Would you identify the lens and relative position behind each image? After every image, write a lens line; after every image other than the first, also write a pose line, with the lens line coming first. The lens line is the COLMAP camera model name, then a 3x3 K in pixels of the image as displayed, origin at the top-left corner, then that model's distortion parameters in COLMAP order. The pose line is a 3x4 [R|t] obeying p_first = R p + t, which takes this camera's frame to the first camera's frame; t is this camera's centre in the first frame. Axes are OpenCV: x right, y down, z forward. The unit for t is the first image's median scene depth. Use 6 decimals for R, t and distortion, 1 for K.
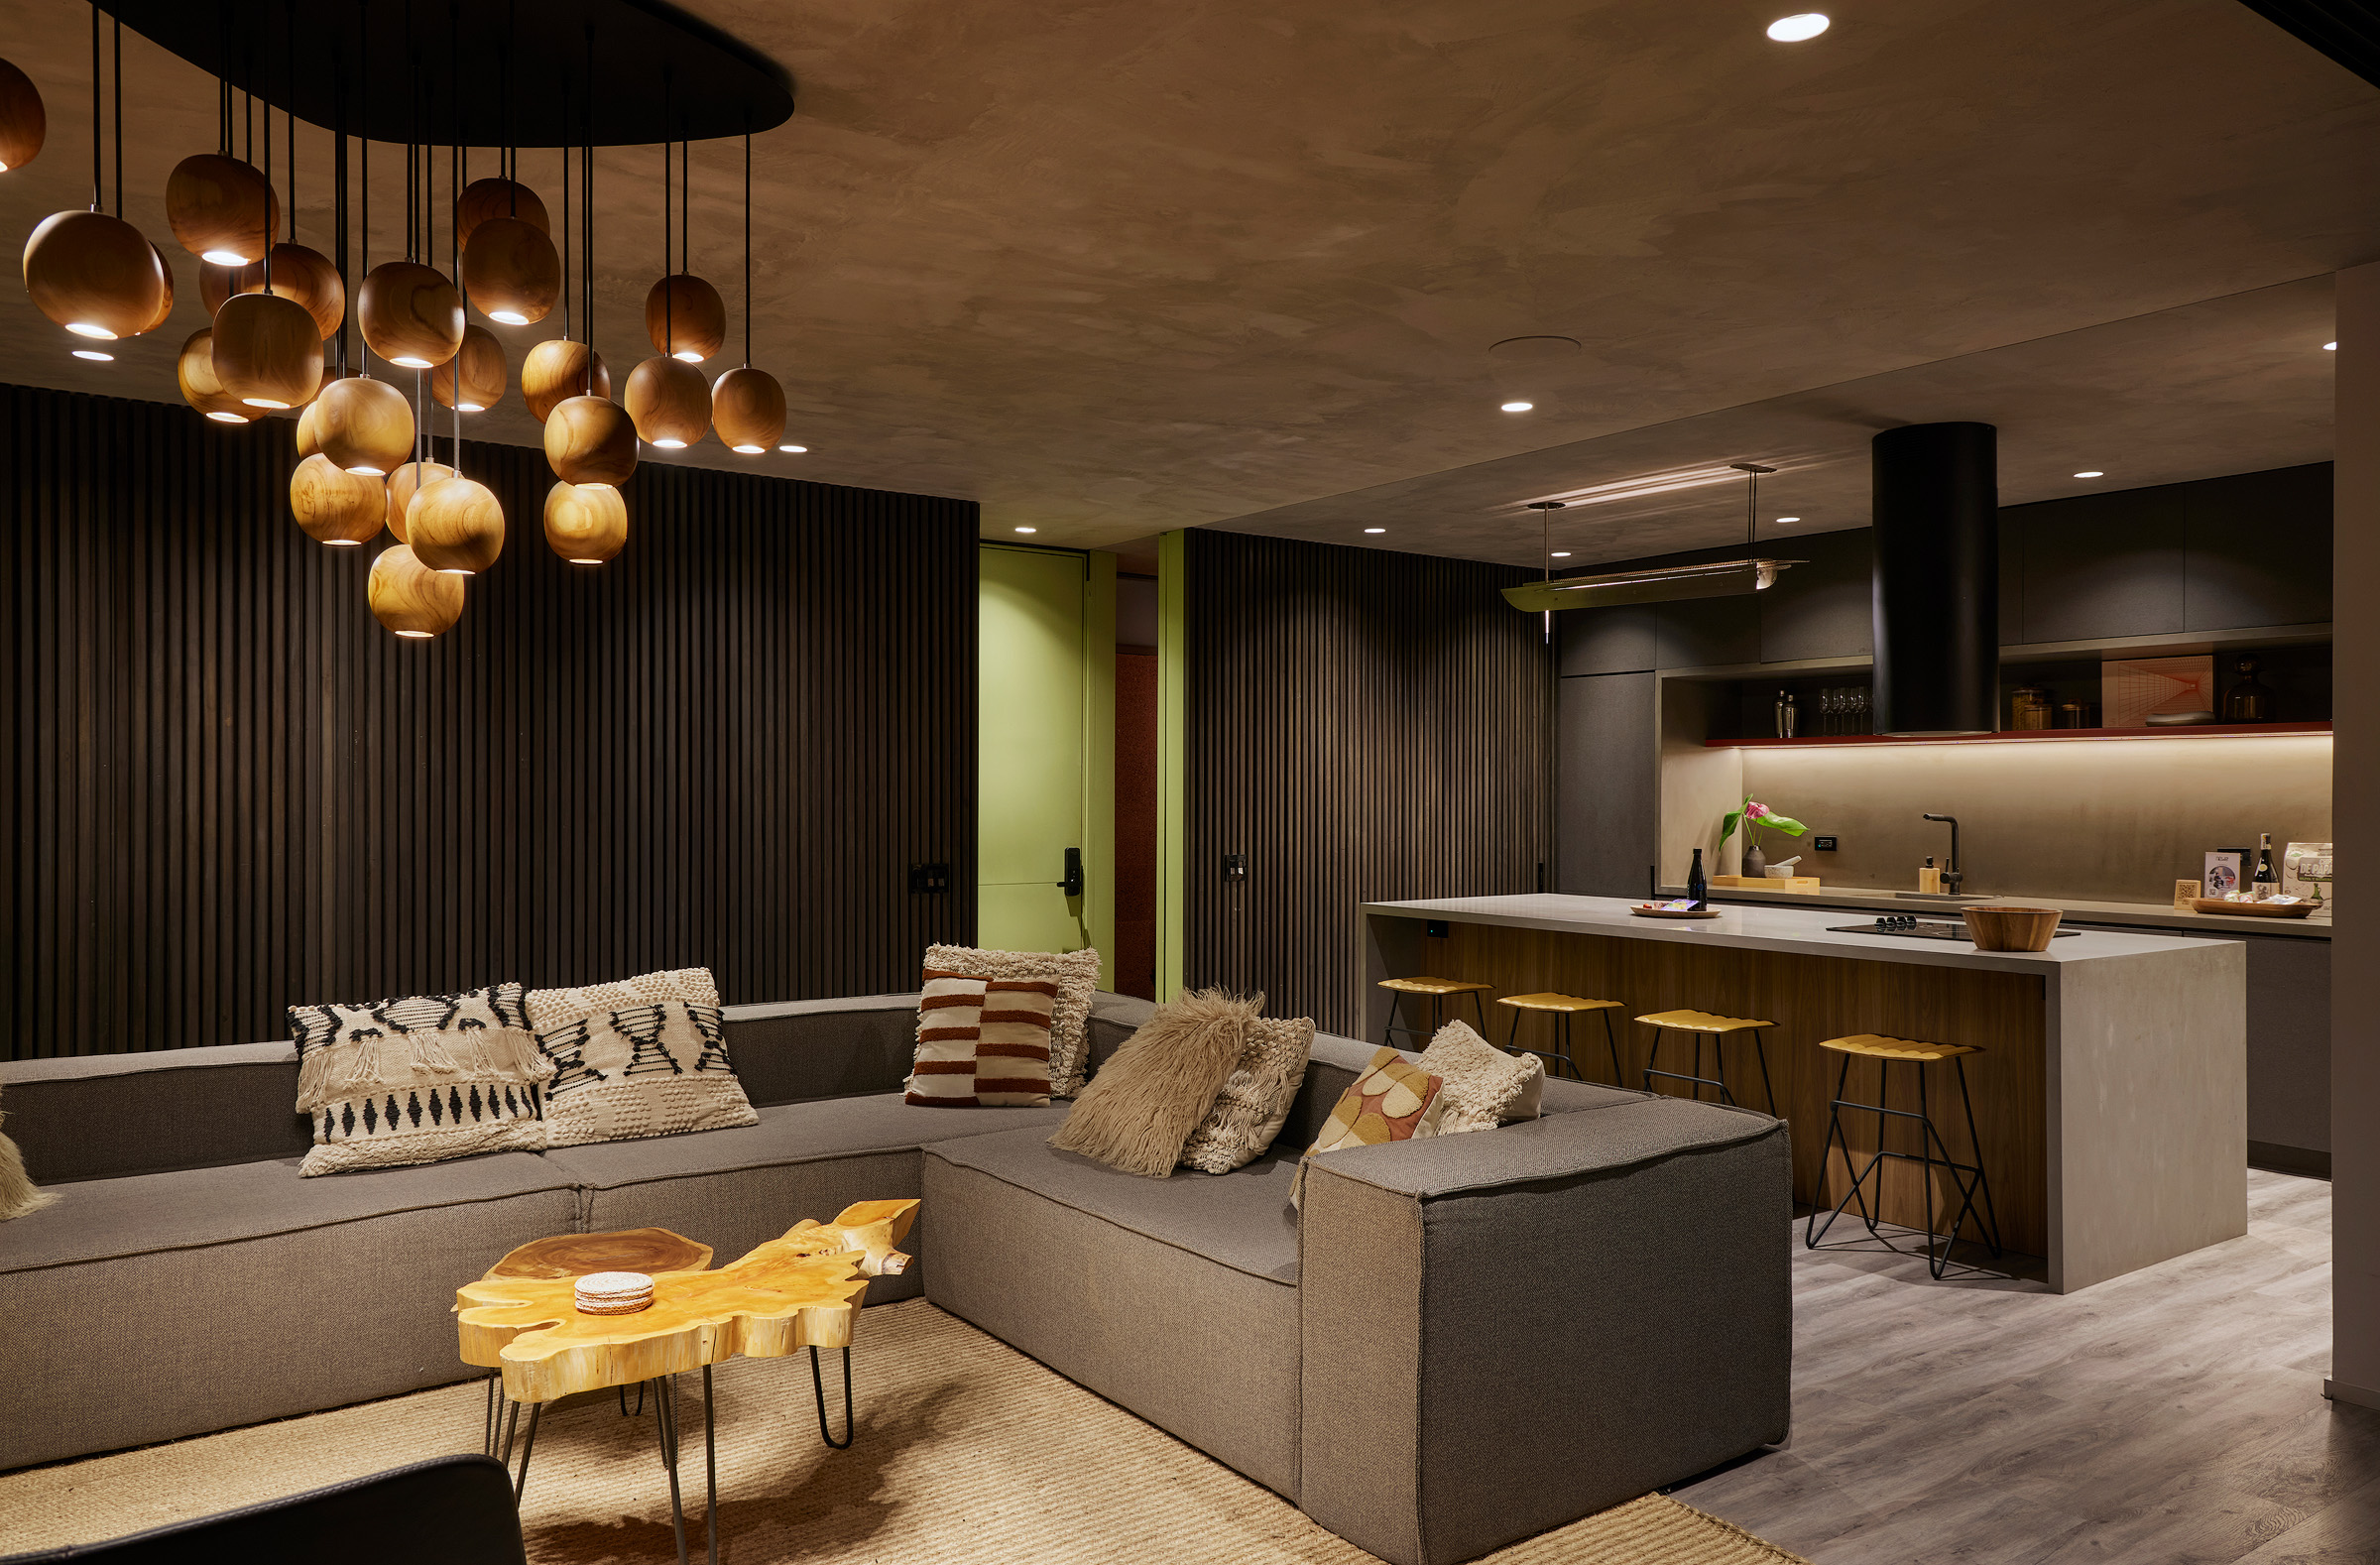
lens RADIAL K [[1670.3, 0, 1206.1], [0, 1670.3, 782.4], [0, 0, 1]] dist [0.011699, 0.003096]
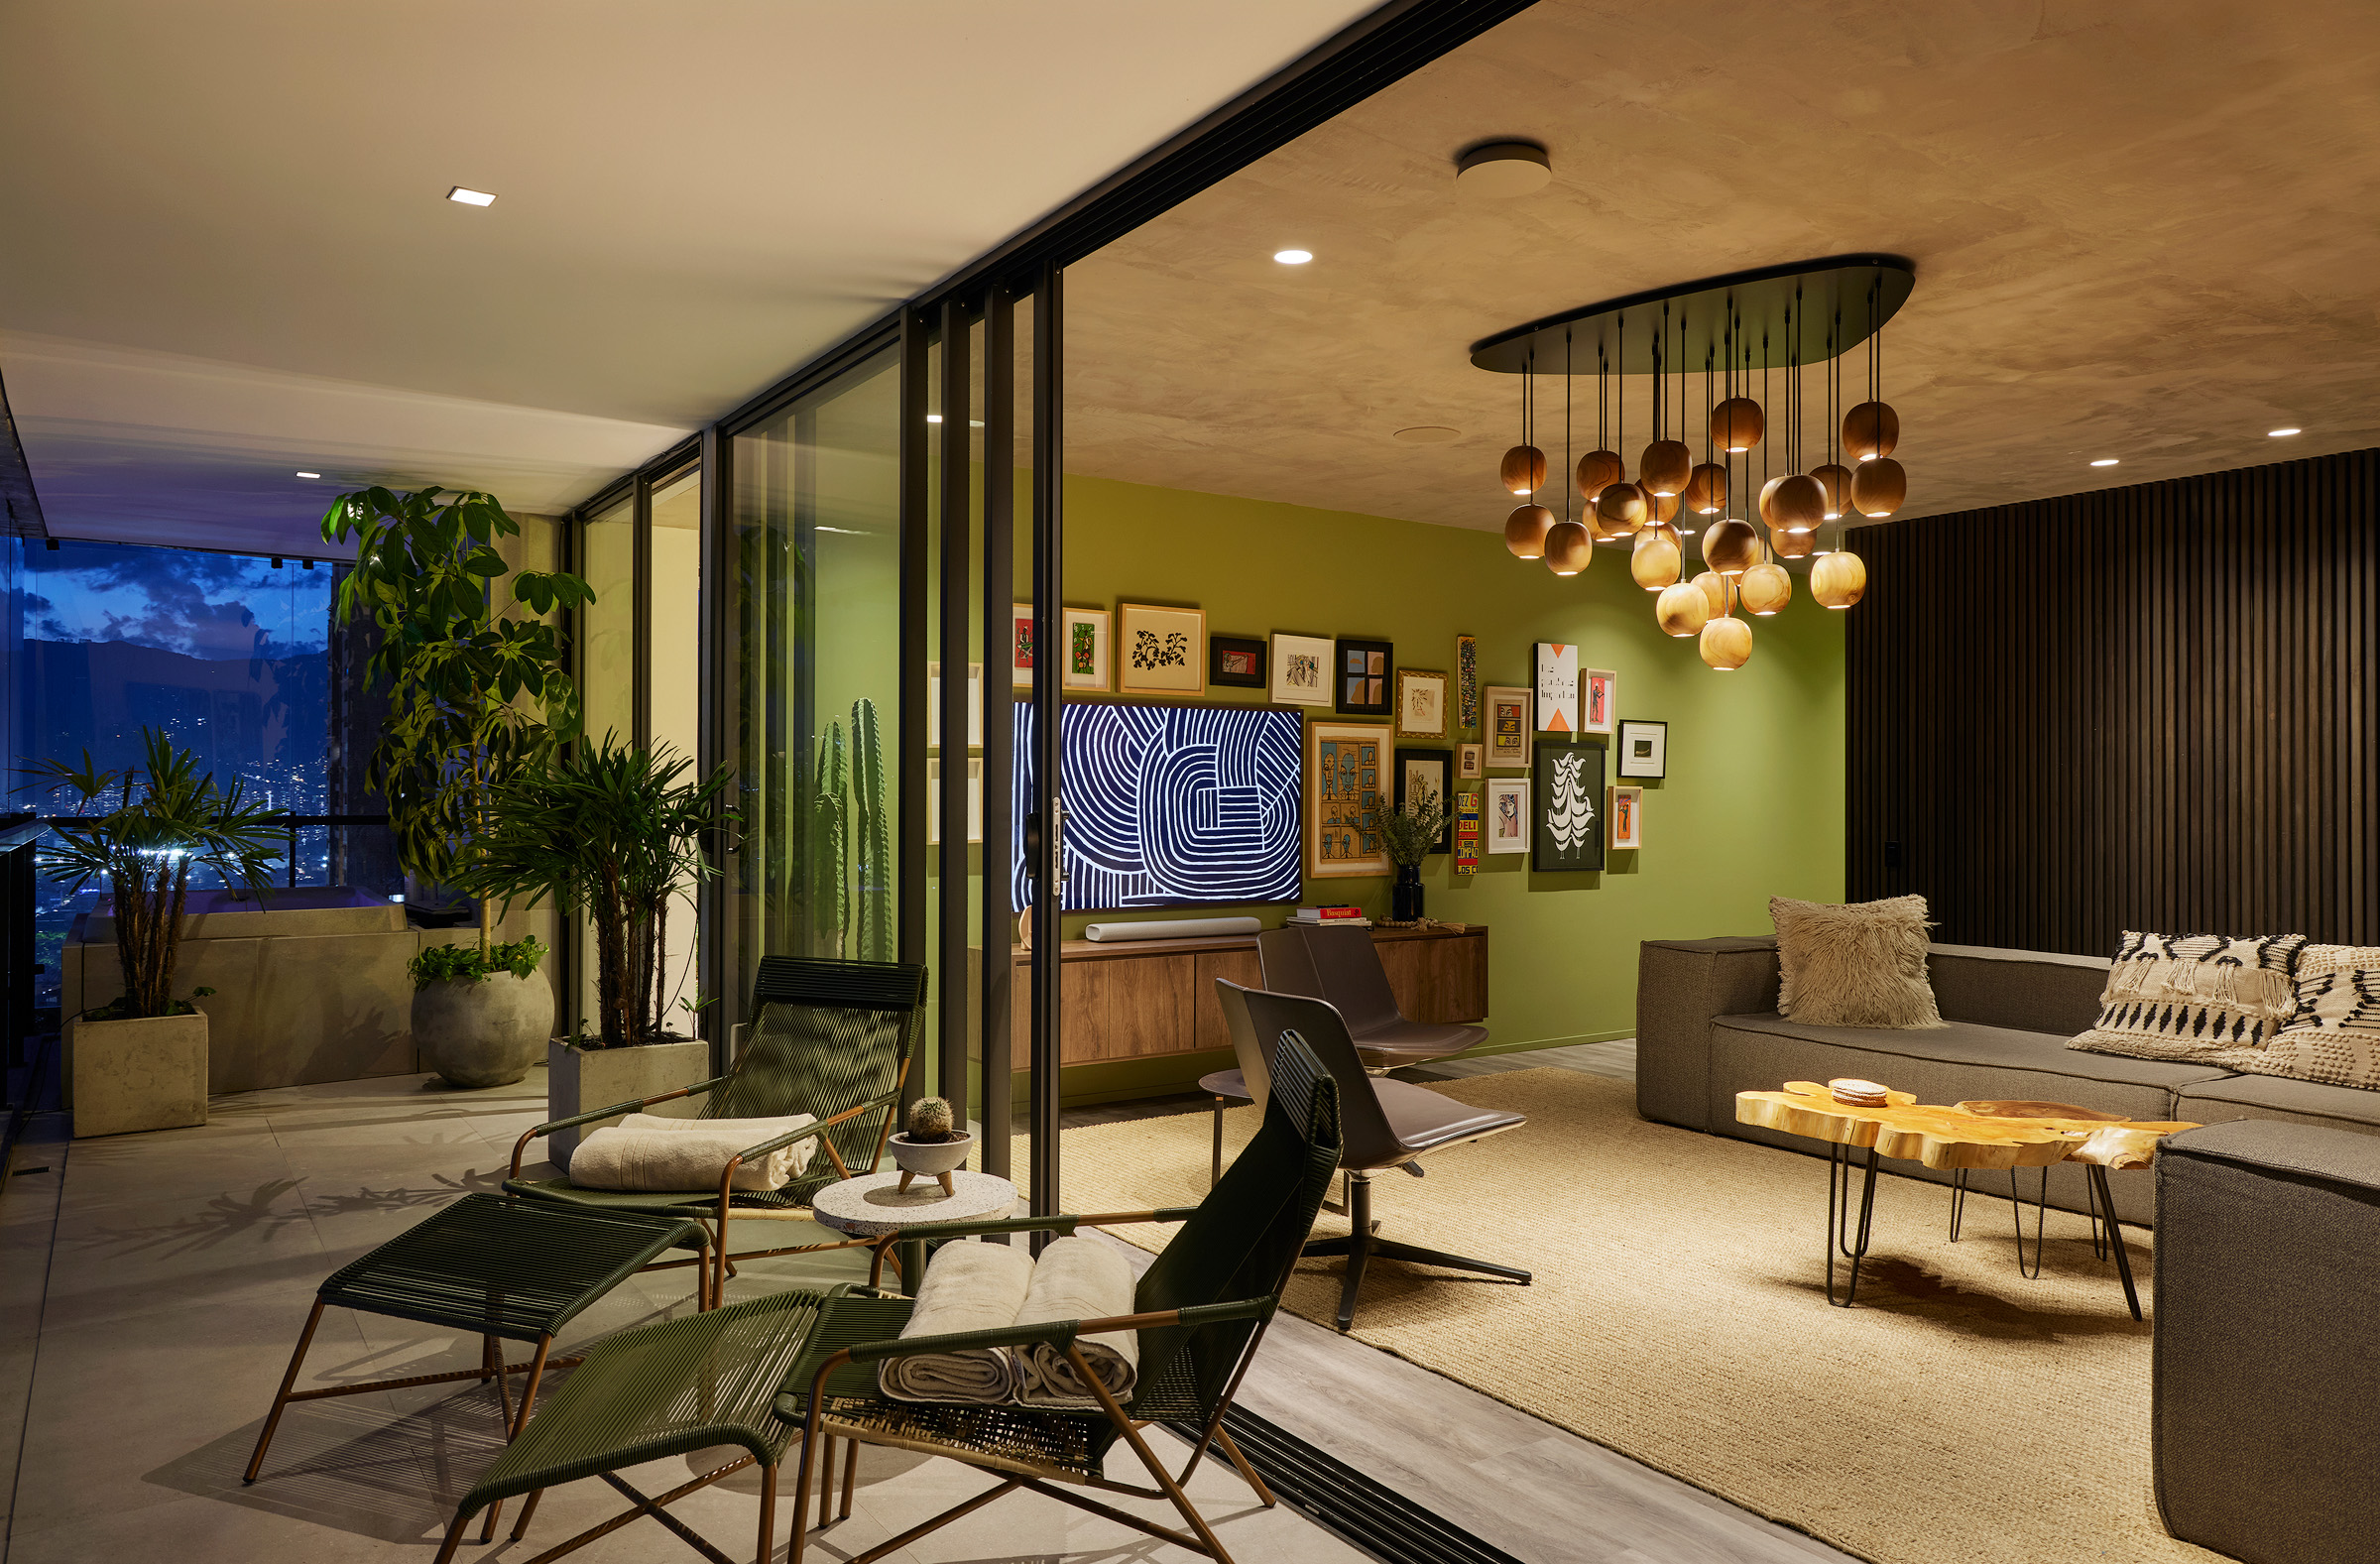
lens RADIAL K [[1584.9, 0, 1197.3], [0, 1584.9, 784.2], [0, 0, 1]] dist [0.005481, 0.002763]
pose [[-0.035686, -0.010212, -0.999311, 0.588875], [0.002489, 0.999944, -0.010308, 0.023032], [0.999360, -0.002855, -0.035659, 0.250992]]
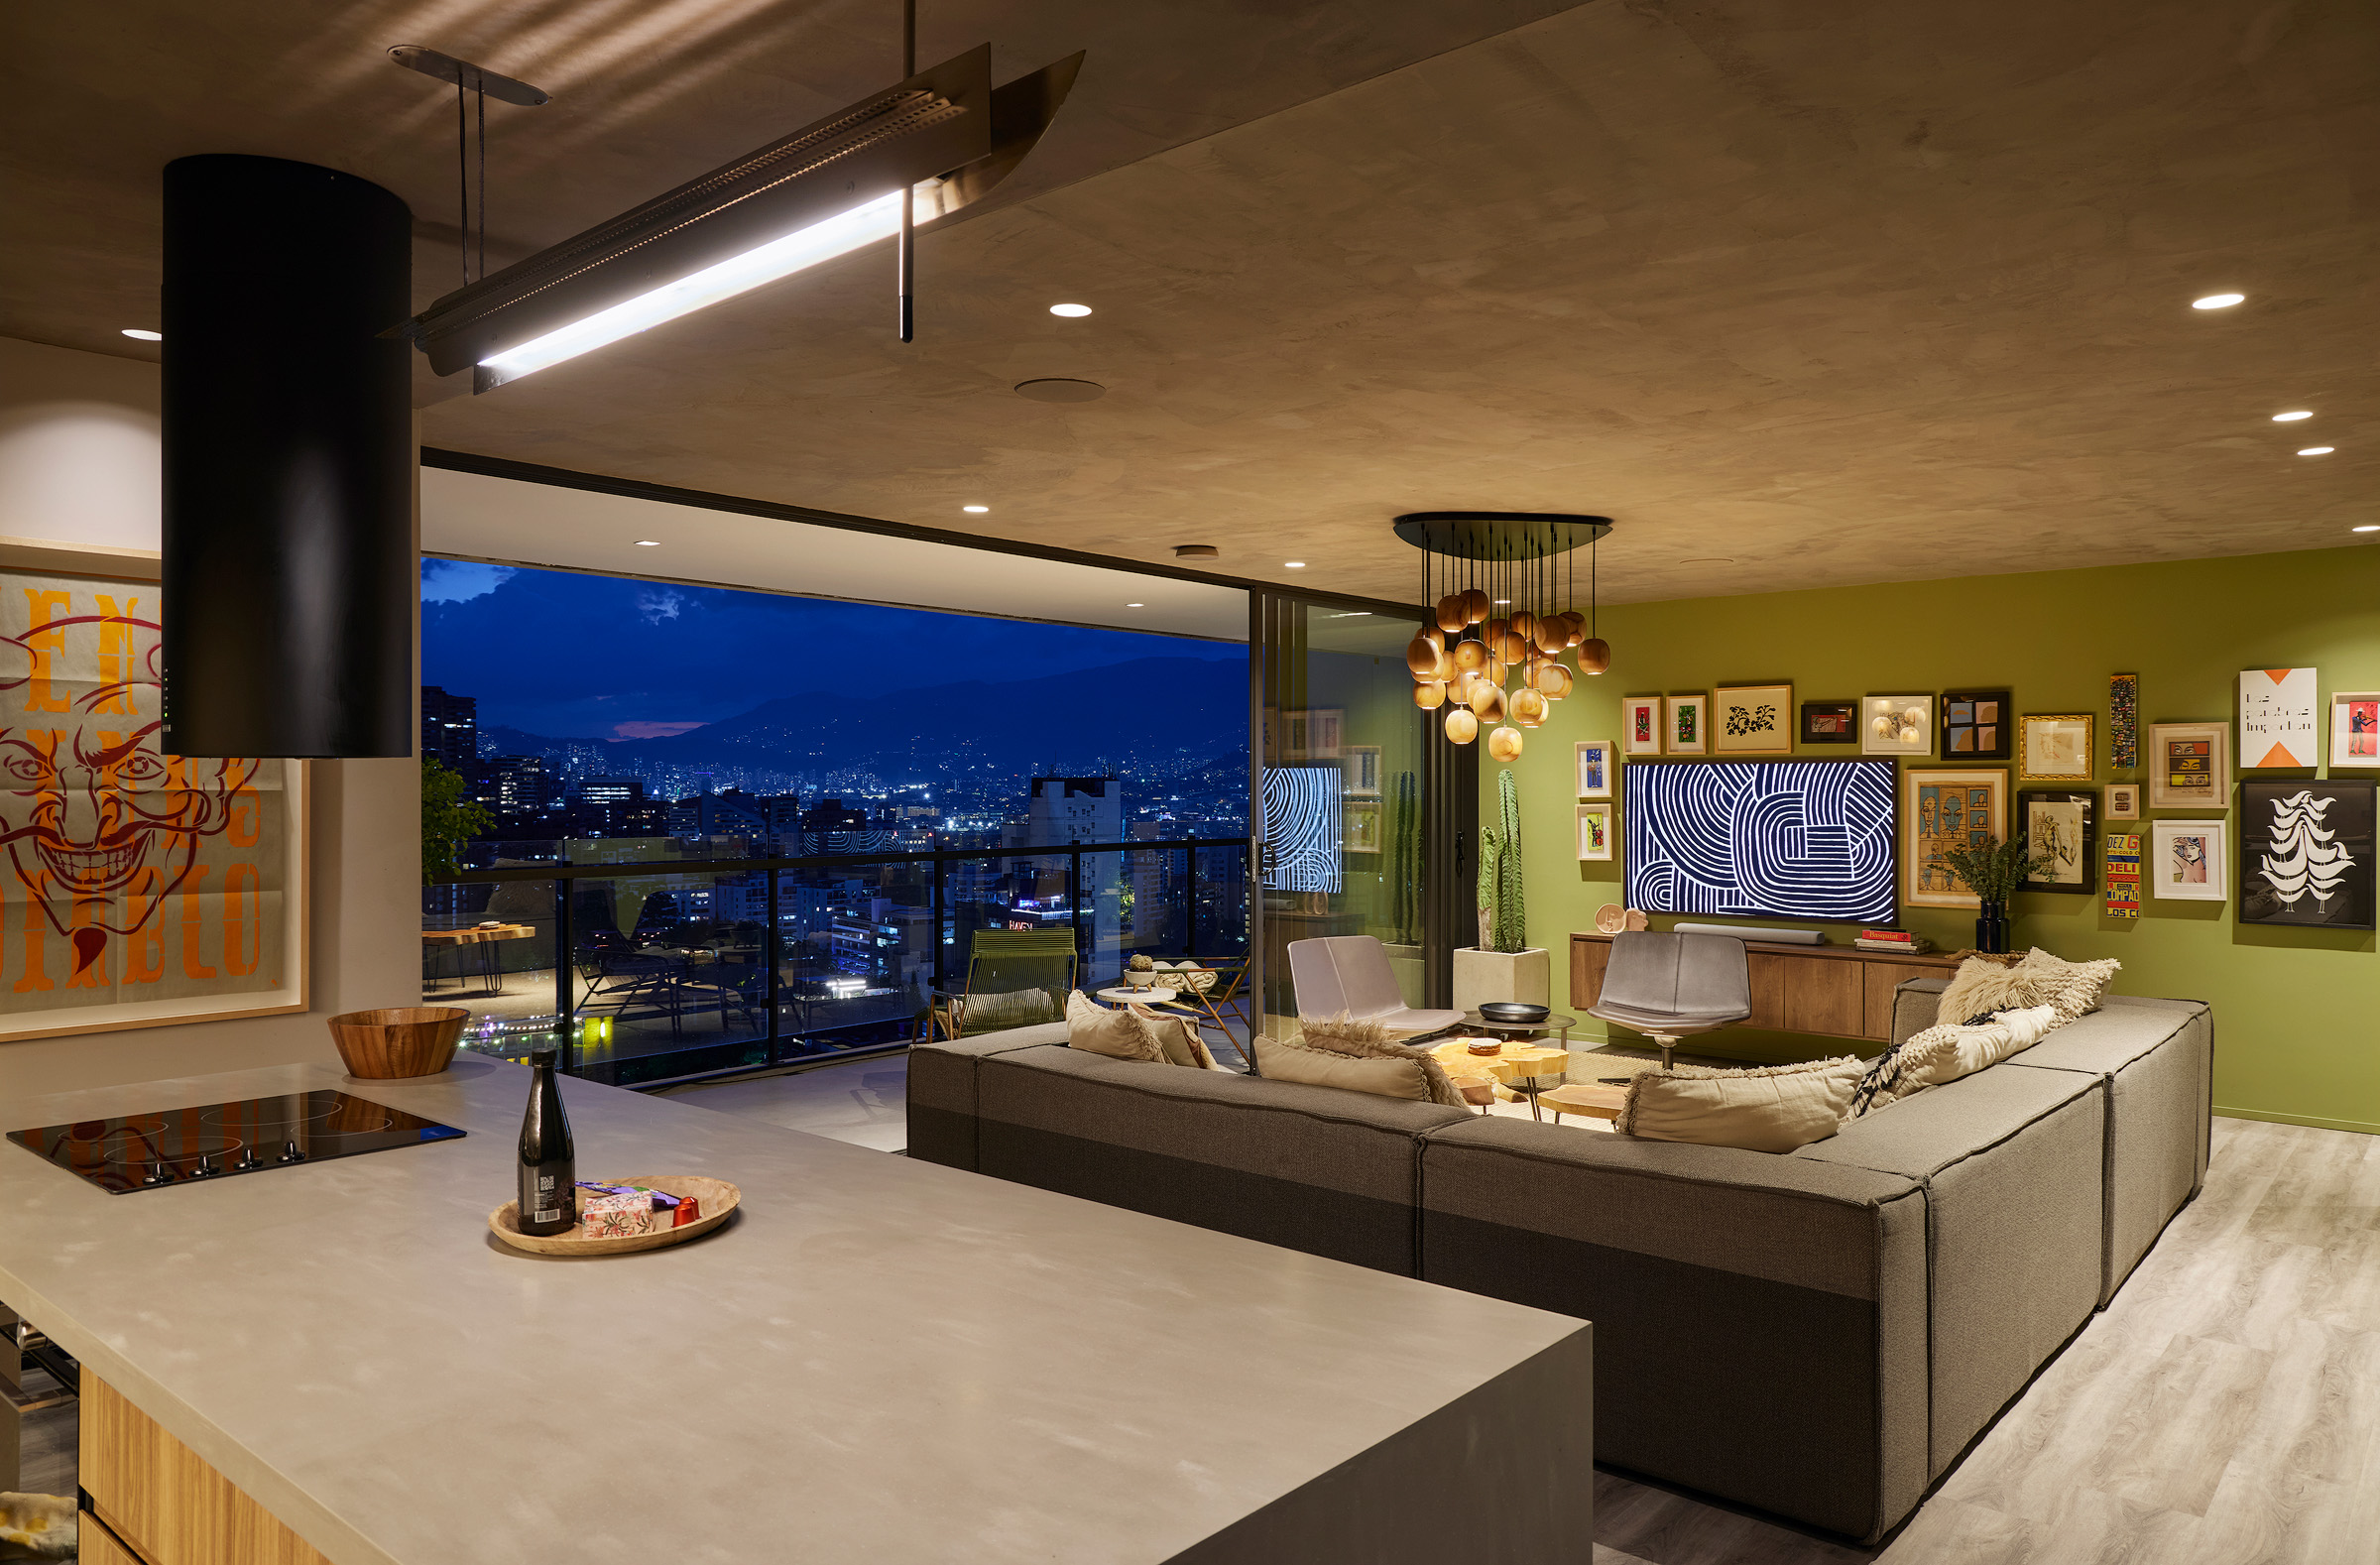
lens RADIAL K [[1670.3, 0, 1183.0], [0, 1670.3, 783.0], [0, 0, 1]] dist [0.011699, 0.003096]
pose [[-0.977645, 0.001184, -0.210261, 0.442713], [0.001827, 0.999994, -0.002867, -0.000129], [0.210256, -0.003187, -0.977641, 0.943864]]
